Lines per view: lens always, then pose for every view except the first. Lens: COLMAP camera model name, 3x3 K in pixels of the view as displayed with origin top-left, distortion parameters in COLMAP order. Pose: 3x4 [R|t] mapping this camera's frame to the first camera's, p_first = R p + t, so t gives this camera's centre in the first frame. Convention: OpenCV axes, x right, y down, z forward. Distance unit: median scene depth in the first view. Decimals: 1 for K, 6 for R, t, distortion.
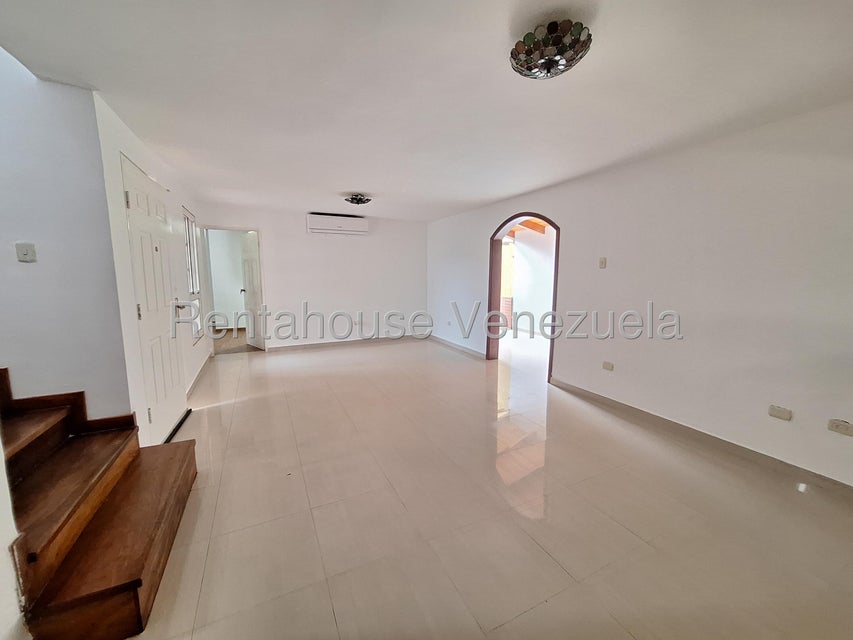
lens RADIAL K [[340.7, 0, 424.2], [0, 340.7, 316.0], [0, 0, 1]] dist [-0.007596, -0.000096]
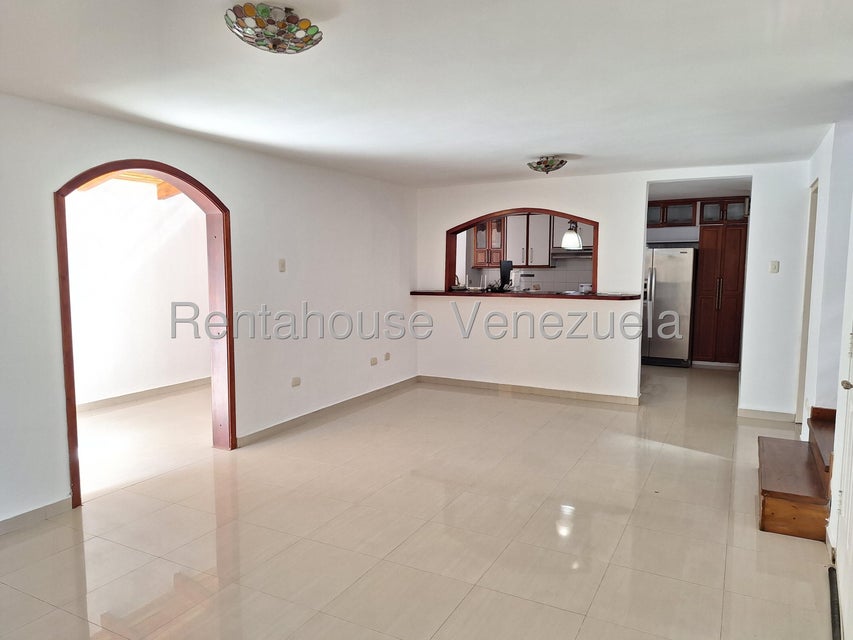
lens RADIAL K [[586.7, 0, 425.2], [0, 586.7, 330.5], [0, 0, 1]] dist [0.051895, -0.085645]
pose [[-0.630006, -0.090183, 0.771336, -0.851272], [0.093002, 0.977325, 0.190228, -0.246810], [-0.771002, 0.191581, -0.607333, 1.669494]]
